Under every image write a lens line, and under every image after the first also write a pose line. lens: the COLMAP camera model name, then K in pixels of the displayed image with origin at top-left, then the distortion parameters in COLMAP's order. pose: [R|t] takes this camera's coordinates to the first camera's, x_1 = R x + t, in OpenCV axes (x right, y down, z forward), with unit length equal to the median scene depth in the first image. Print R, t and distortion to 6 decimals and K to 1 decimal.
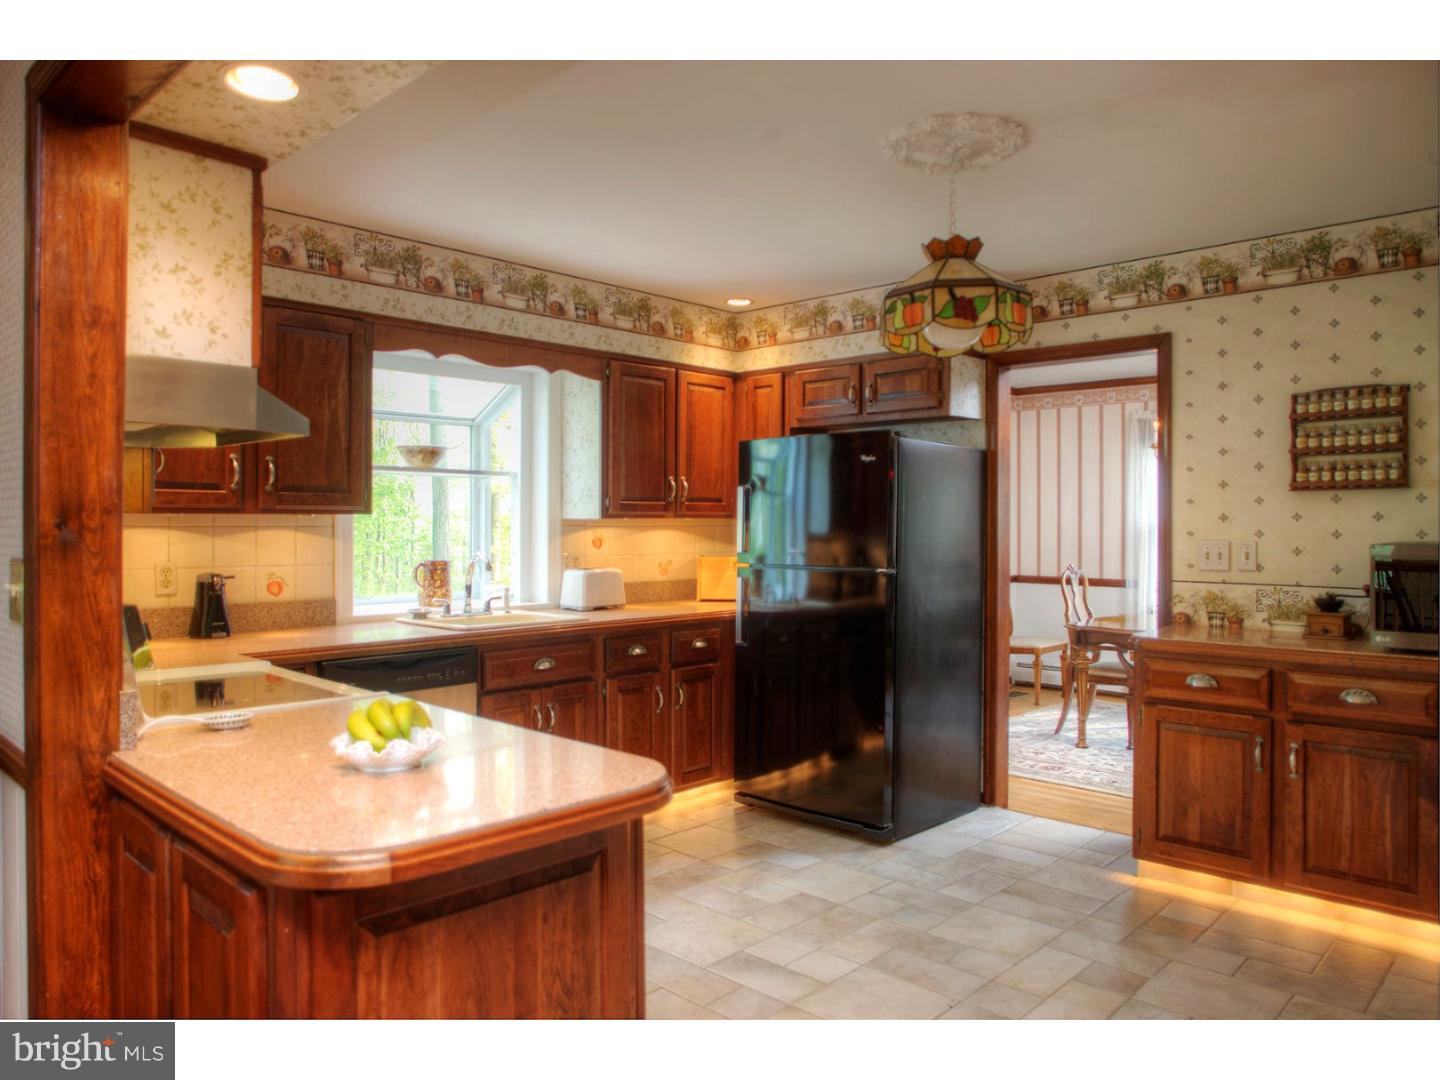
lens RADIAL K [[1005.0, 0, 722.9], [0, 1005.0, 538.8], [0, 0, 1]] dist [-0.043110, 0.000349]
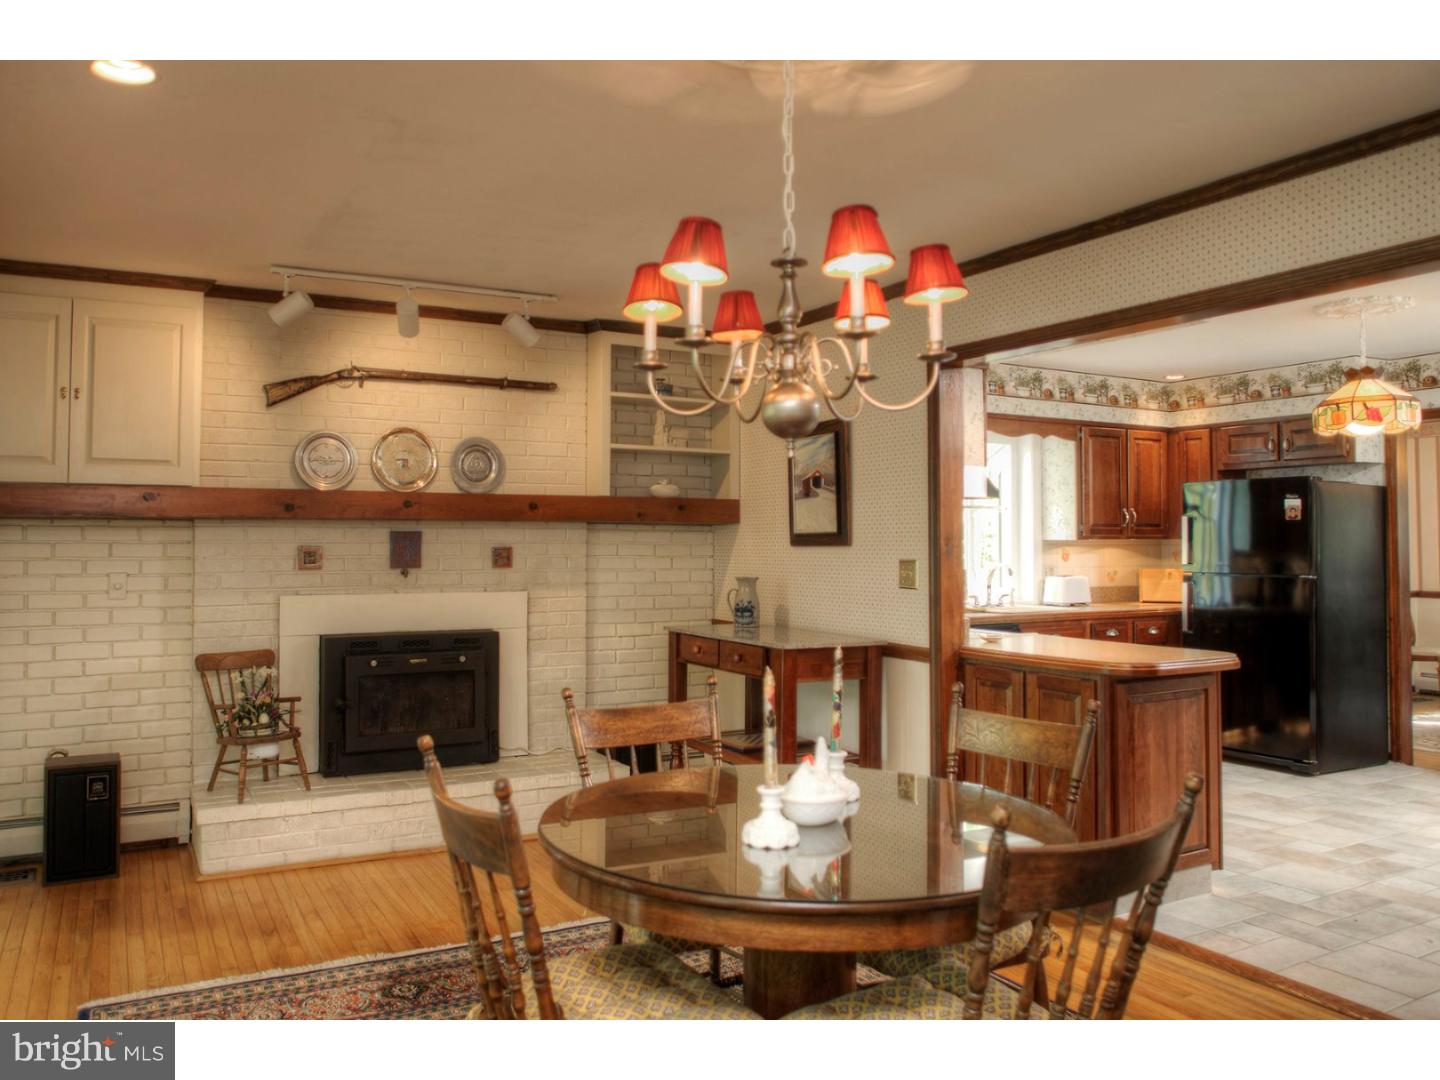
lens RADIAL K [[1106.6, 0, 689.7], [0, 1106.6, 502.4], [0, 0, 1]] dist [-0.030665, 0.008224]
pose [[0.954100, -0.010055, -0.299319, -0.169299], [-0.005220, 0.998726, -0.050188, 0.007669], [0.299443, 0.049447, 0.952832, -0.601570]]
